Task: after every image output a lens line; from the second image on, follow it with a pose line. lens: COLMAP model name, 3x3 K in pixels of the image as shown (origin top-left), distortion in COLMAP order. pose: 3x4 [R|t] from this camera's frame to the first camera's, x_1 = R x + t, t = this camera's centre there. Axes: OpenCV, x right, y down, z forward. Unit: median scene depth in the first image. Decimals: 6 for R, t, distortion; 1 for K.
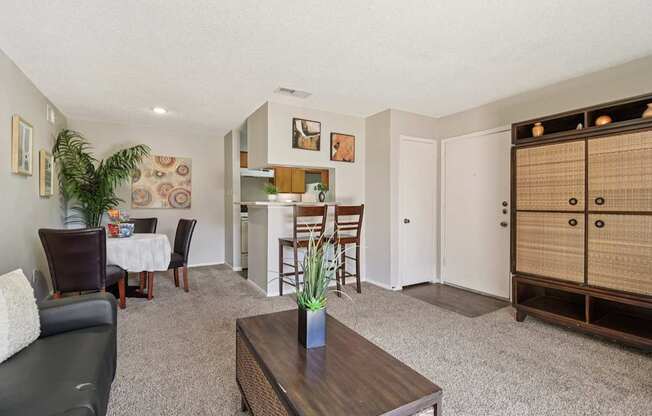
lens RADIAL K [[295.6, 0, 323.3], [0, 295.6, 209.6], [0, 0, 1]] dist [-0.001082, -0.000044]
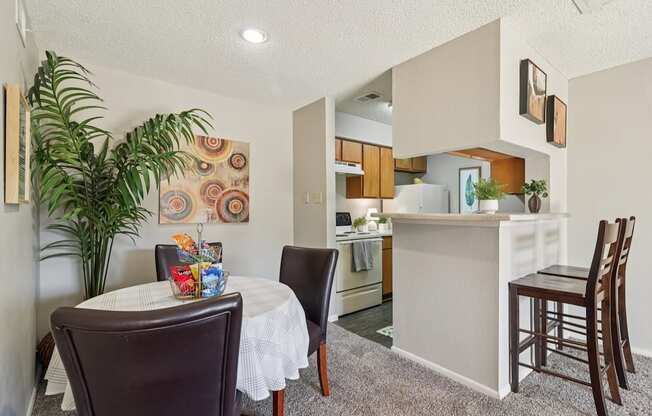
lens RADIAL K [[302.1, 0, 325.9], [0, 302.1, 210.4], [0, 0, 1]] dist [0.001360, -0.000039]
pose [[0.990601, -0.006979, 0.136607, -0.400193], [0.009959, 0.999727, -0.021145, -0.016237], [-0.136422, 0.022307, 0.990400, 0.372126]]
